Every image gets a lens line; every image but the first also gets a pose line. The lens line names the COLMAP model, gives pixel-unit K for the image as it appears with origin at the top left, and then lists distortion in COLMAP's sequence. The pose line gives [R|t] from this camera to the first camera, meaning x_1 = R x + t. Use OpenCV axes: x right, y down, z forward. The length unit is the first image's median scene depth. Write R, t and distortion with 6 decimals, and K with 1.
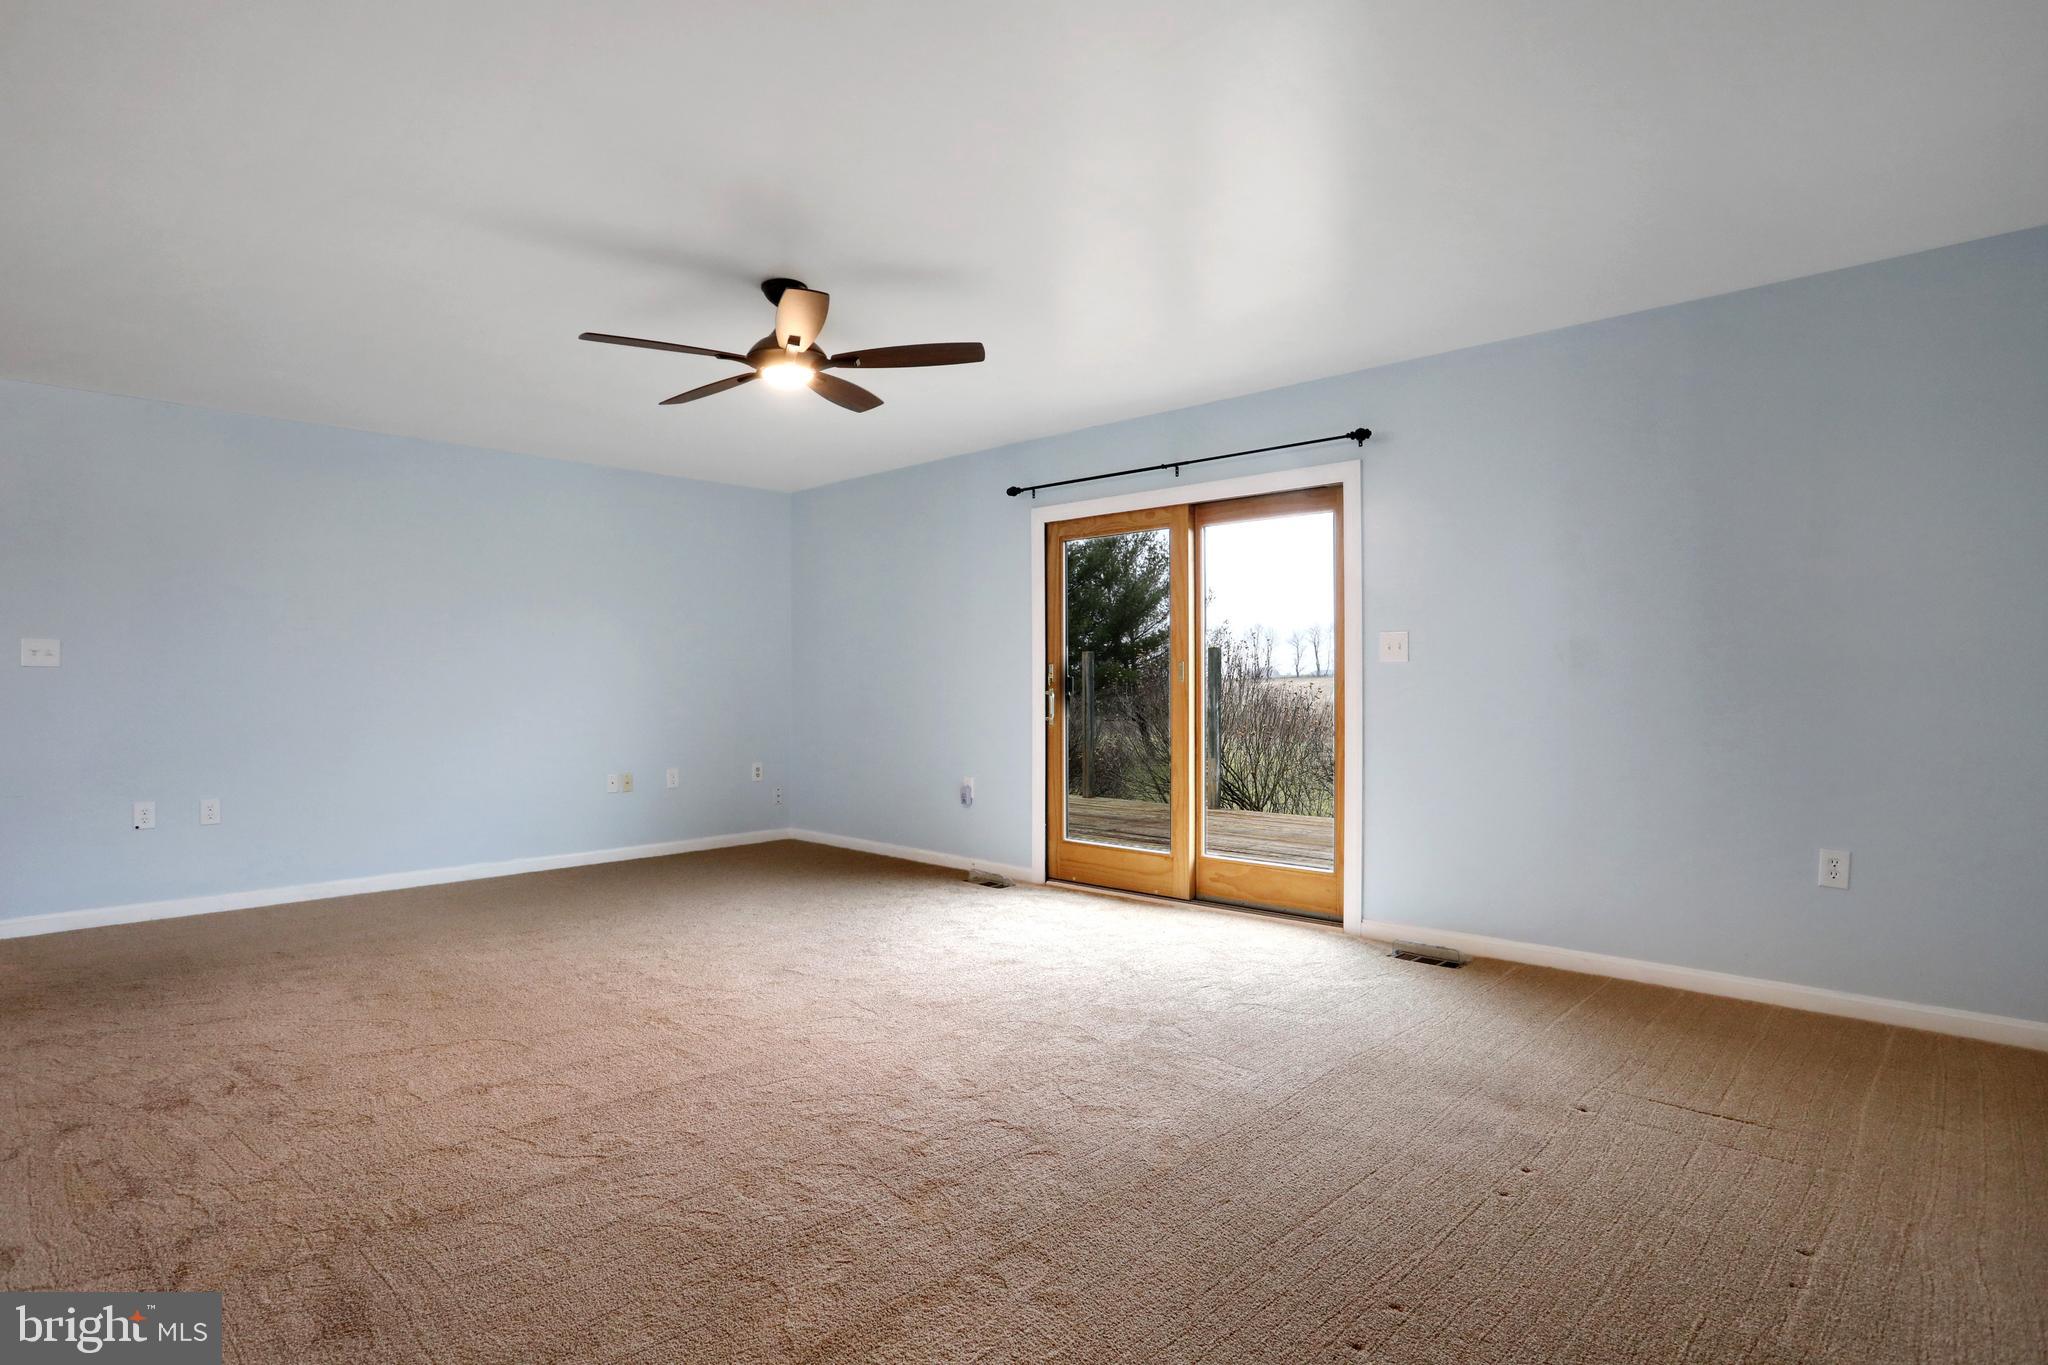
lens RADIAL K [[1080.7, 0, 1030.3], [0, 1080.7, 675.5], [0, 0, 1]] dist [-0.069590, 0.037367]
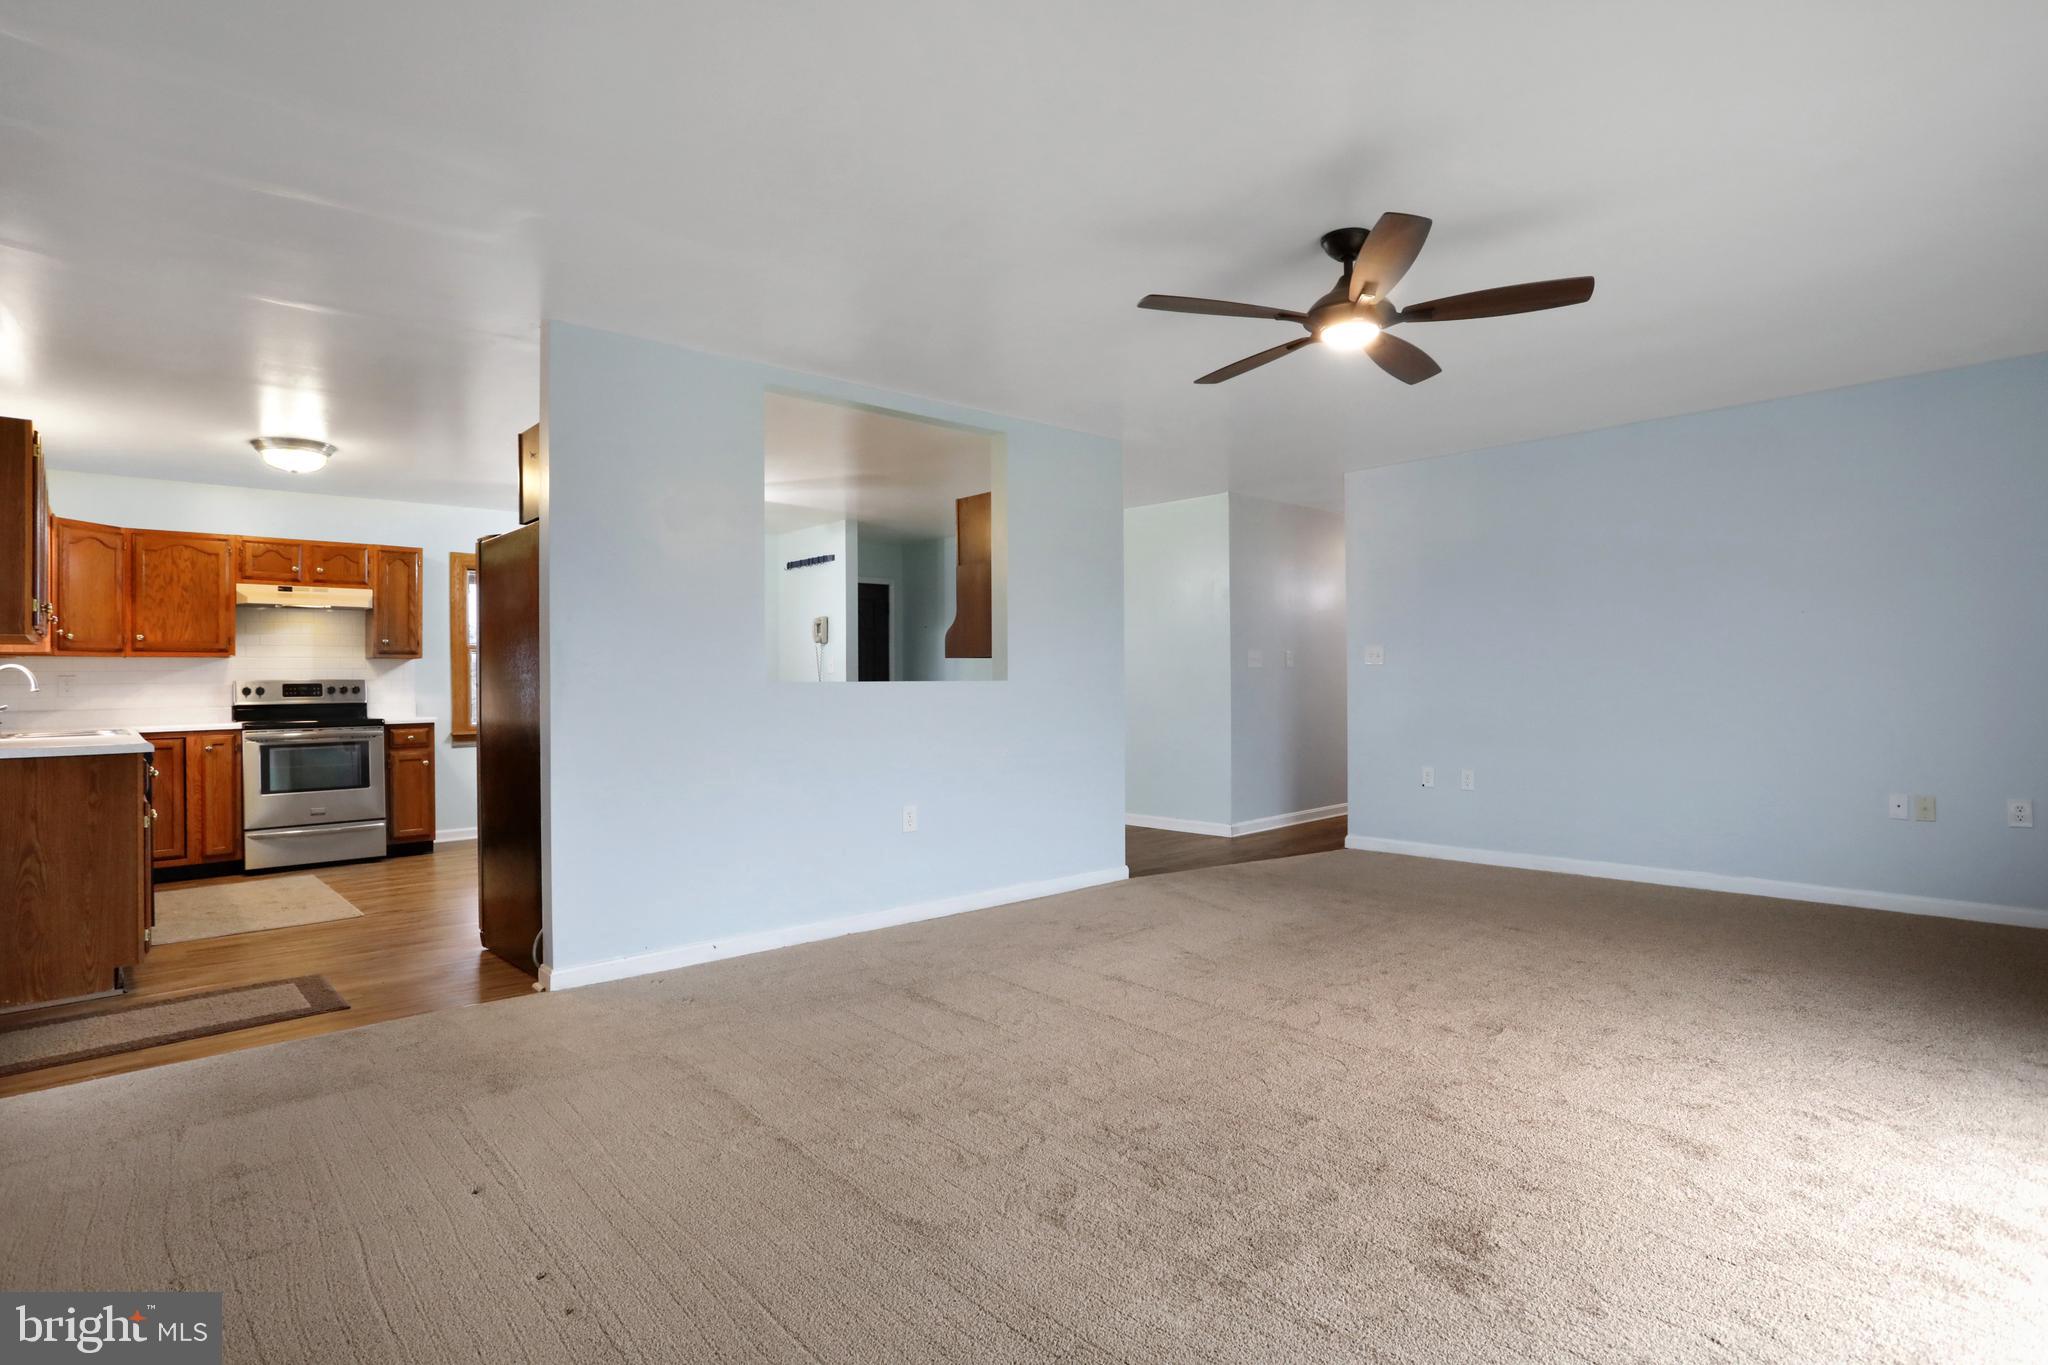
lens RADIAL K [[1032.8, 0, 992.0], [0, 1032.8, 675.1], [0, 0, 1]] dist [-0.002402, 0.031510]
pose [[-0.081041, -0.006076, -0.996692, 0.658318], [0.022531, 0.999715, -0.007926, 0.004291], [0.996456, -0.023099, -0.080881, 0.765153]]
